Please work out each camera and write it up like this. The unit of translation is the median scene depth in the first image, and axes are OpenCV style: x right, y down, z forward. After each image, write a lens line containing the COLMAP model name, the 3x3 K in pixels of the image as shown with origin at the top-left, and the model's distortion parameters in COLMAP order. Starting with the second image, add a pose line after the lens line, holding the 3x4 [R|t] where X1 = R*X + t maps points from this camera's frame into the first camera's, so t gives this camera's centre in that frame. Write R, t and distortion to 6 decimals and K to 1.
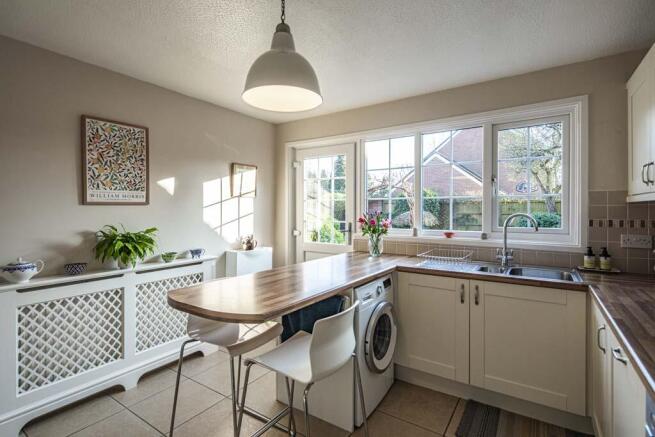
lens RADIAL K [[317.1, 0, 327.0], [0, 317.1, 213.0], [0, 0, 1]] dist [-0.005377, -0.001339]
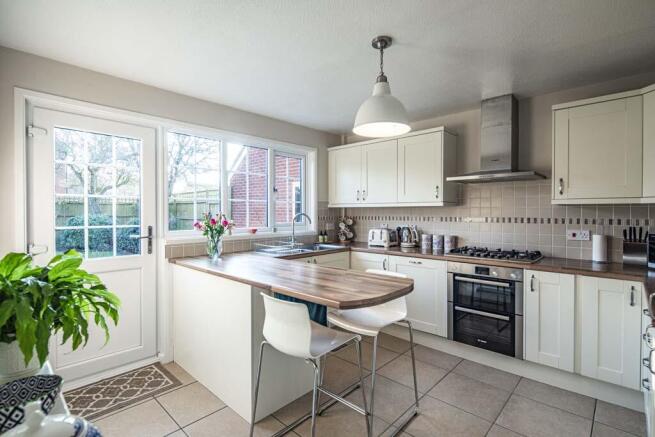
lens RADIAL K [[317.1, 0, 326.5], [0, 317.1, 216.5], [0, 0, 1]] dist [-0.005377, -0.001339]
pose [[0.160653, -0.013055, 0.986925, -0.798831], [0.007616, 0.999899, 0.011987, -0.000635], [-0.986982, 0.005590, 0.160736, 0.525072]]
